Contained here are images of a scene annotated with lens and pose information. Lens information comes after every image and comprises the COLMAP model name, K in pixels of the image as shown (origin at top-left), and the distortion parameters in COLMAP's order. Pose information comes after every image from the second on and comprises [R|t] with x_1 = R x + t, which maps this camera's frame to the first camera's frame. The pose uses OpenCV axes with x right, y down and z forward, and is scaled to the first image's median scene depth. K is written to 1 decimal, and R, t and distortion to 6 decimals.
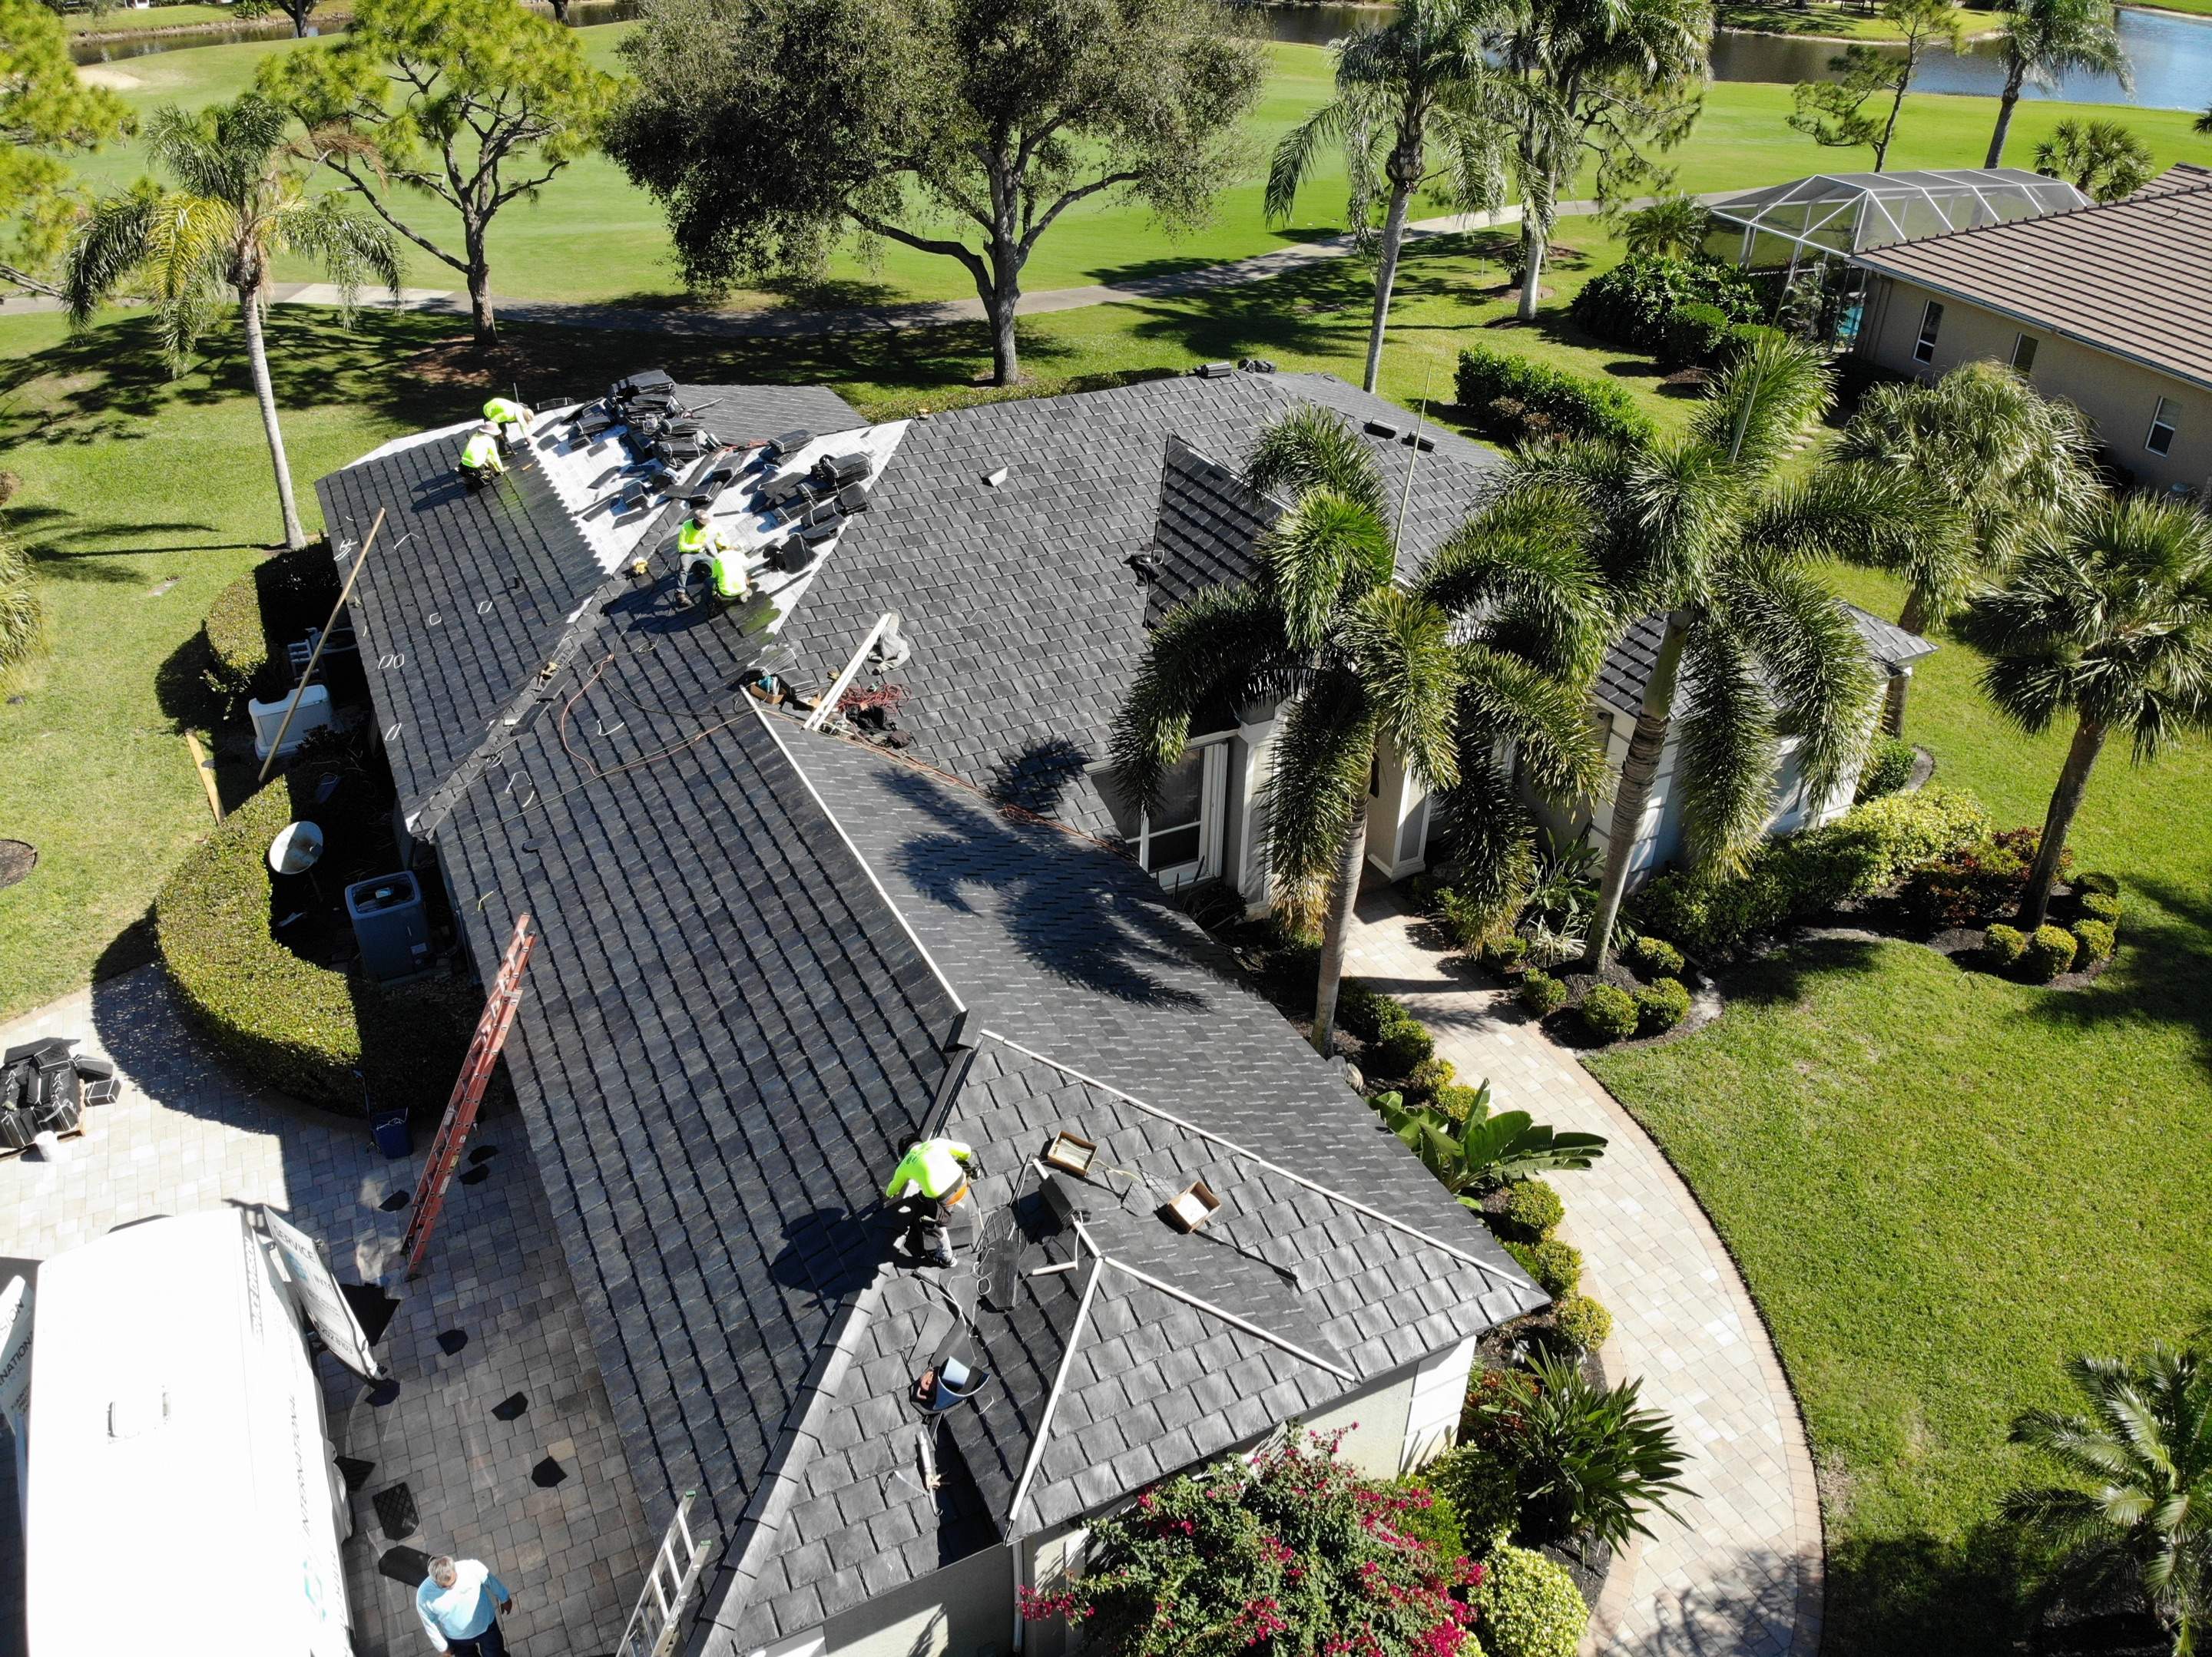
lens RADIAL K [[1633.1, 0, 1104.5], [0, 1633.1, 833.7], [0, 0, 1]] dist [0.078211, -0.199374]
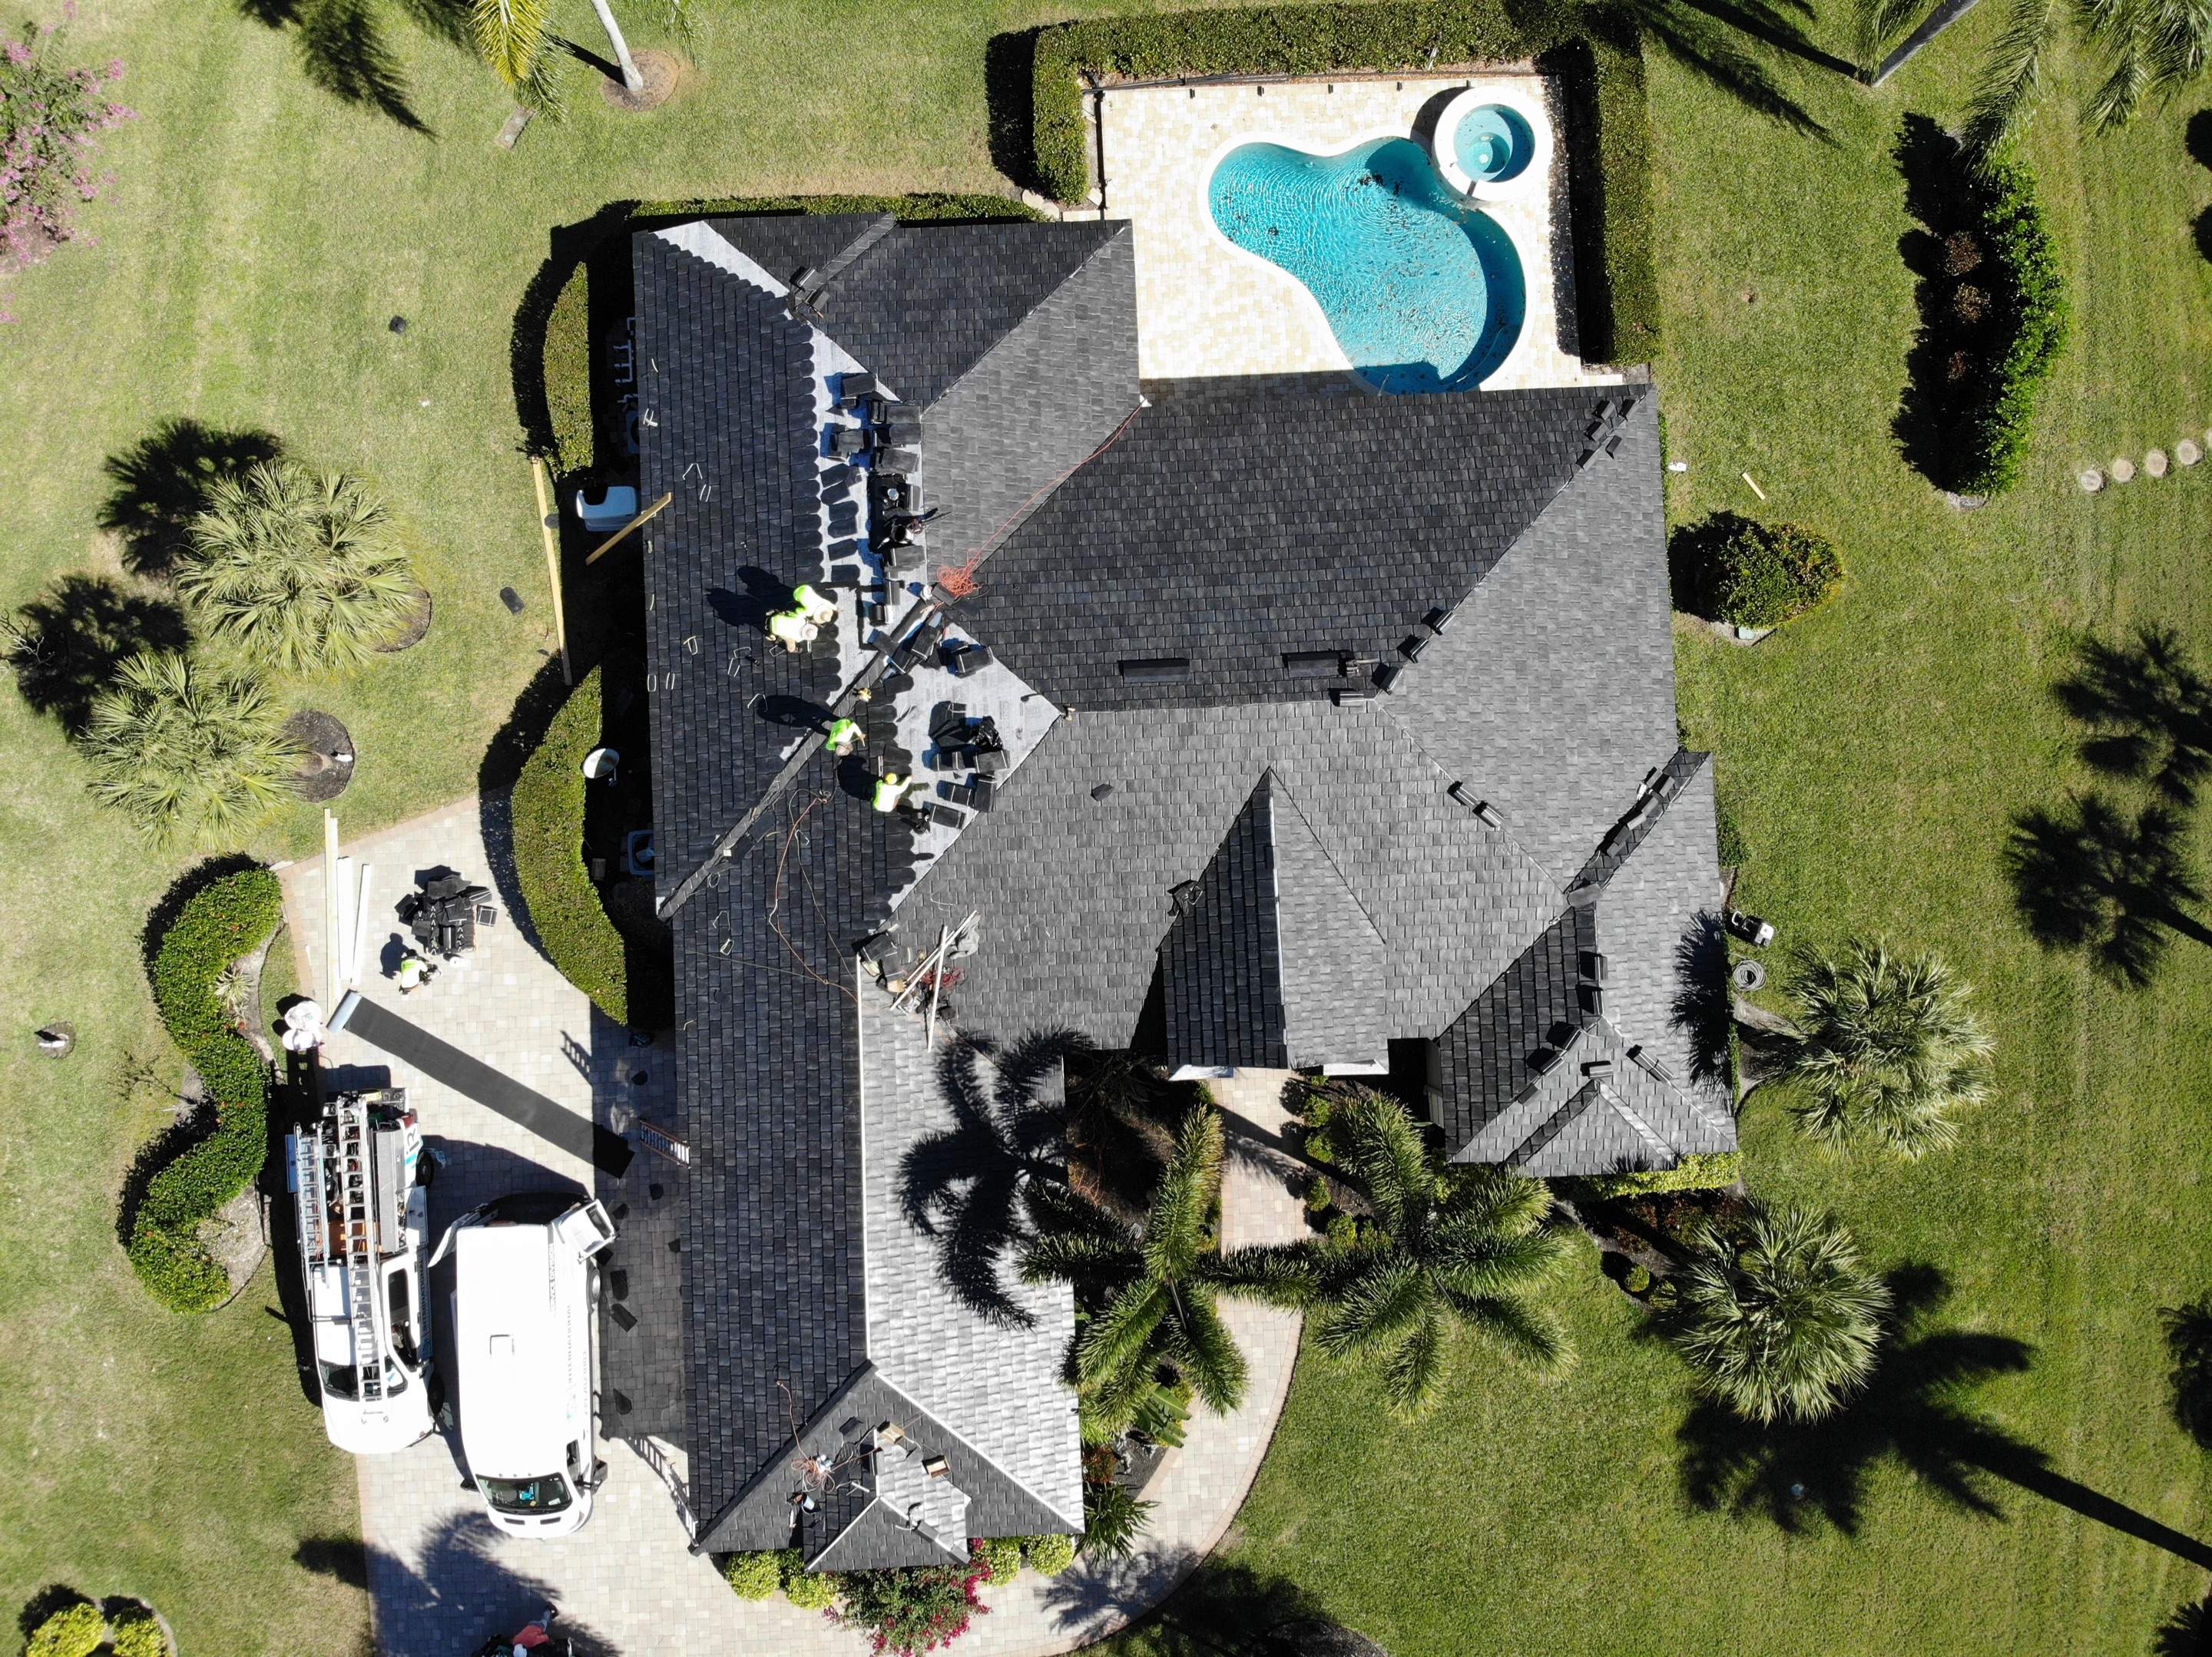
lens RADIAL K [[1620.6, 0, 1106.0], [0, 1620.6, 828.5], [0, 0, 1]] dist [0.163879, -0.361940]
pose [[0.910447, 0.413112, -0.020585, -0.028344], [-0.223555, 0.533340, 0.815826, -1.274412], [0.348007, -0.738165, 0.577931, 0.270580]]
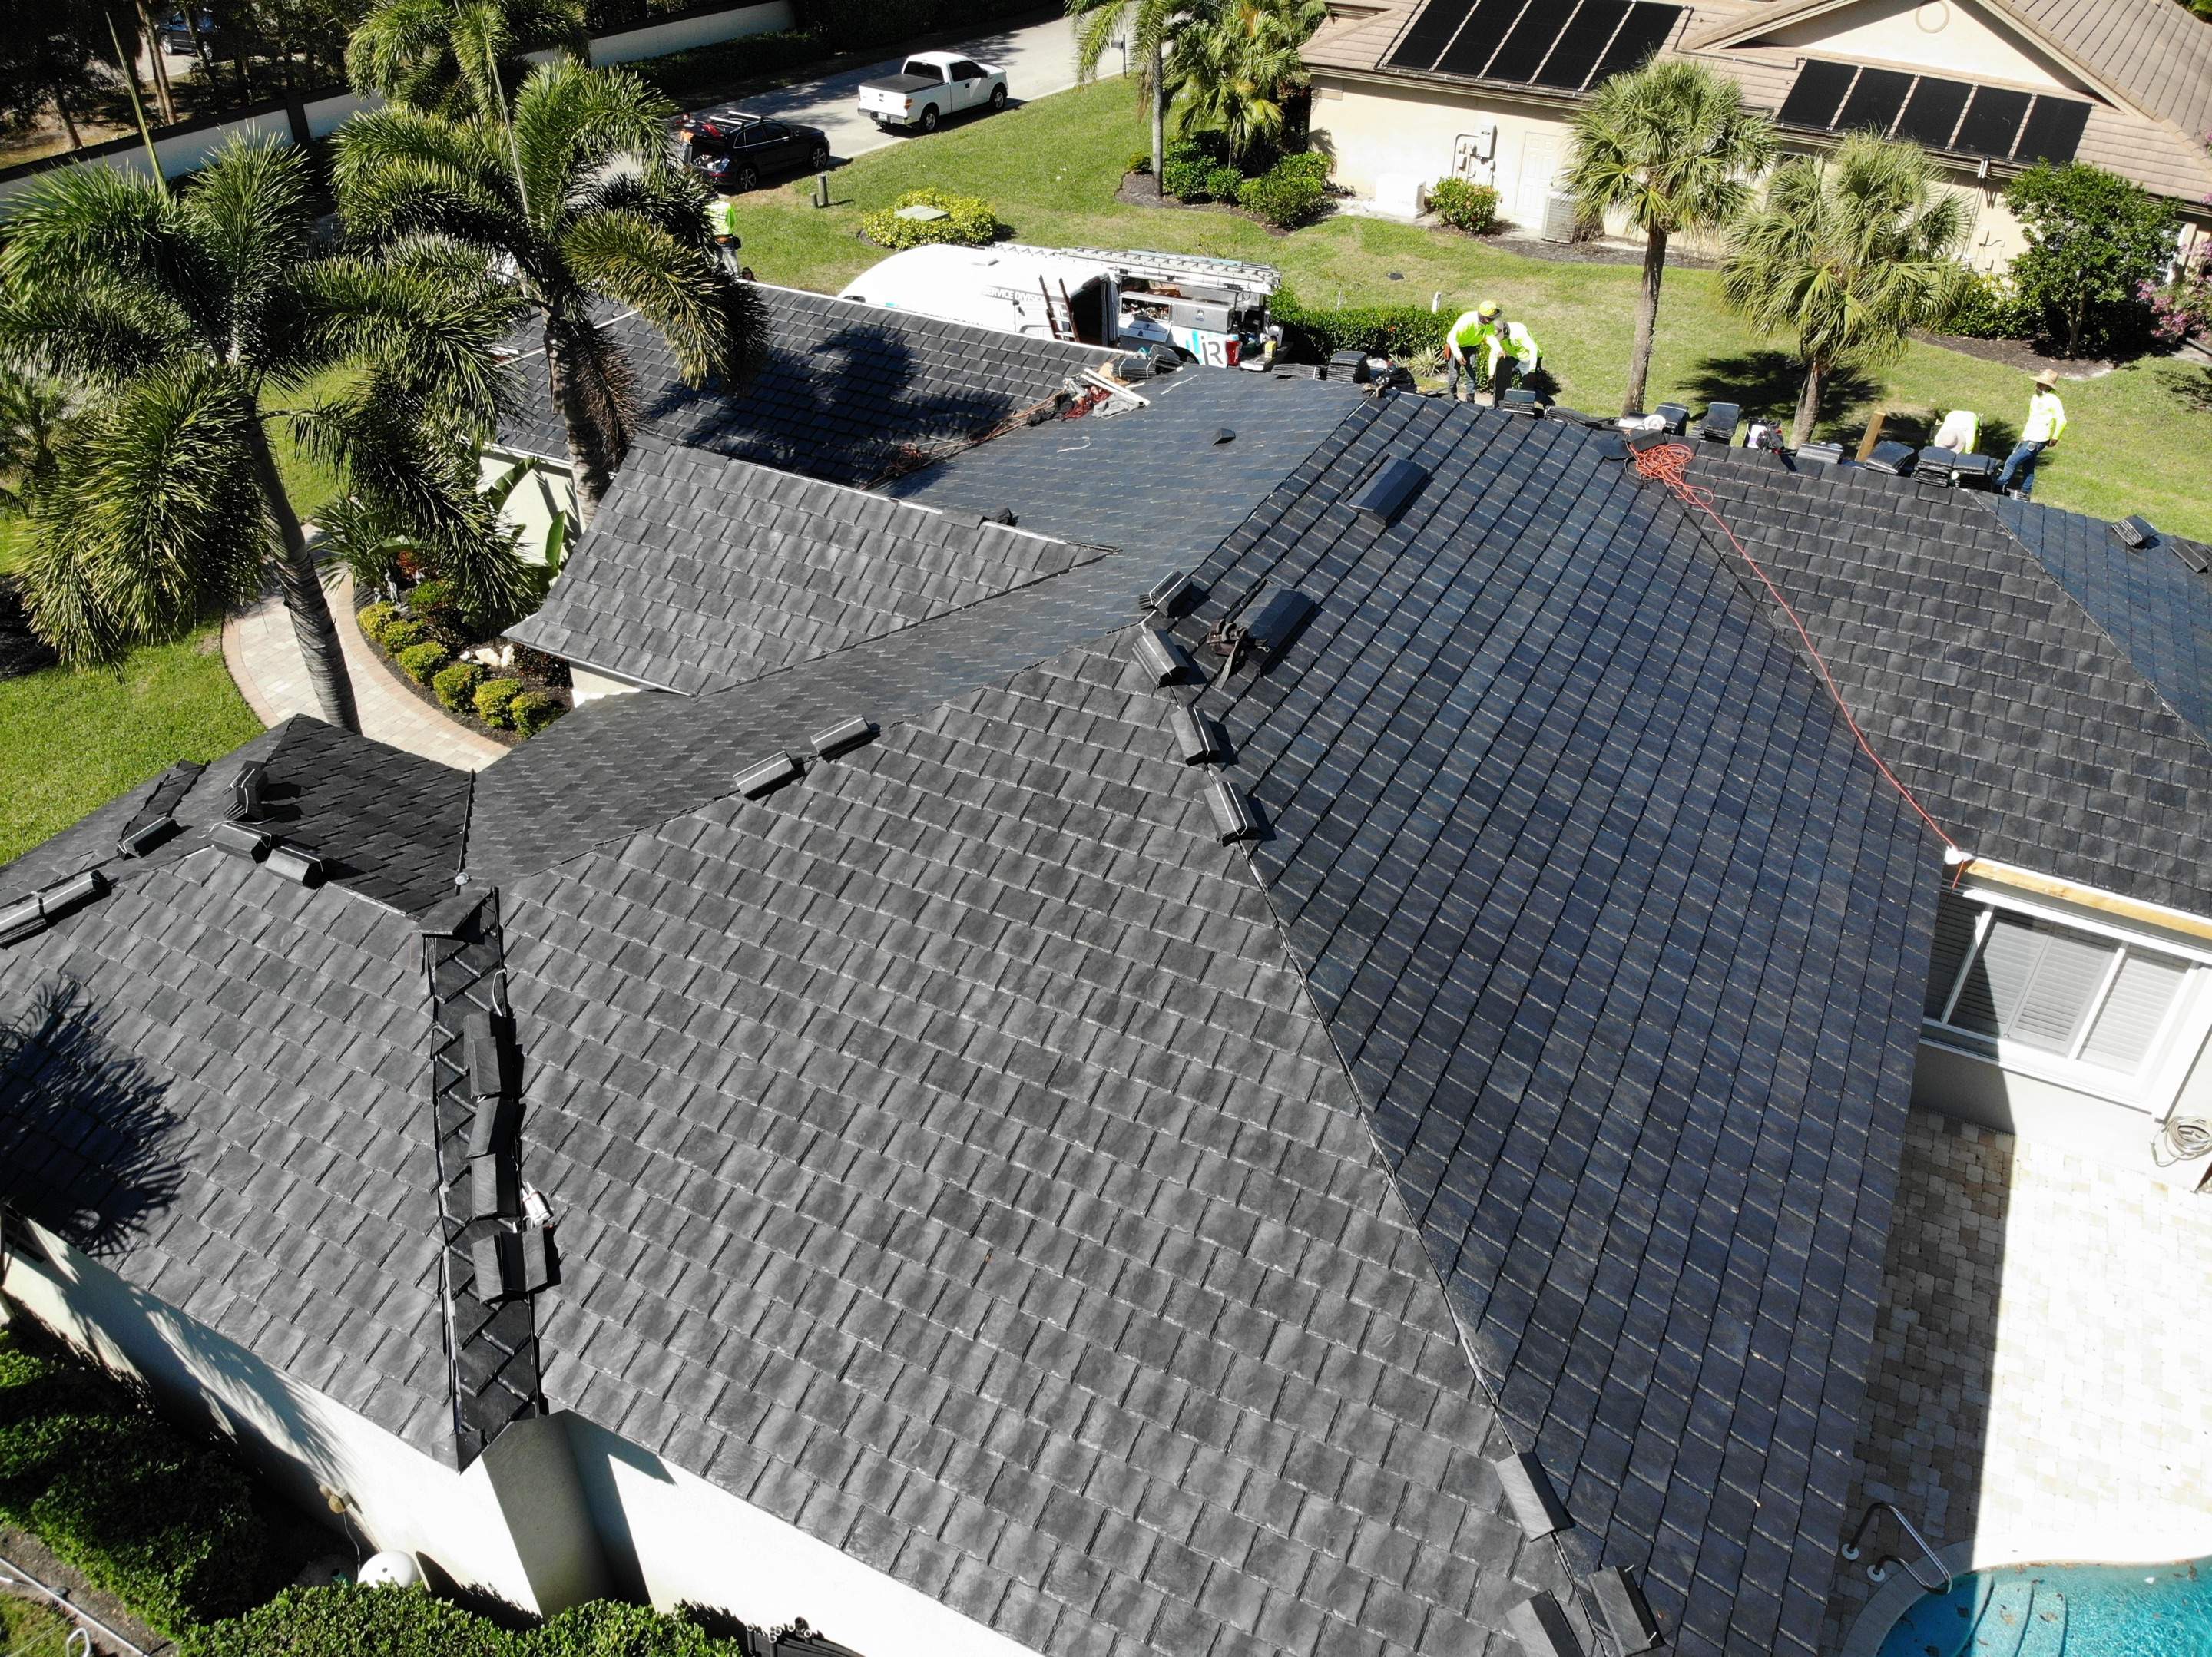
lens RADIAL K [[1633.1, 0, 1104.5], [0, 1633.1, 833.7], [0, 0, 1]] dist [0.078211, -0.199374]
pose [[-0.809333, 0.324621, -0.489490, 0.405703], [-0.329320, 0.439268, 0.835818, -0.762743], [0.486341, 0.837654, -0.248610, 1.359250]]
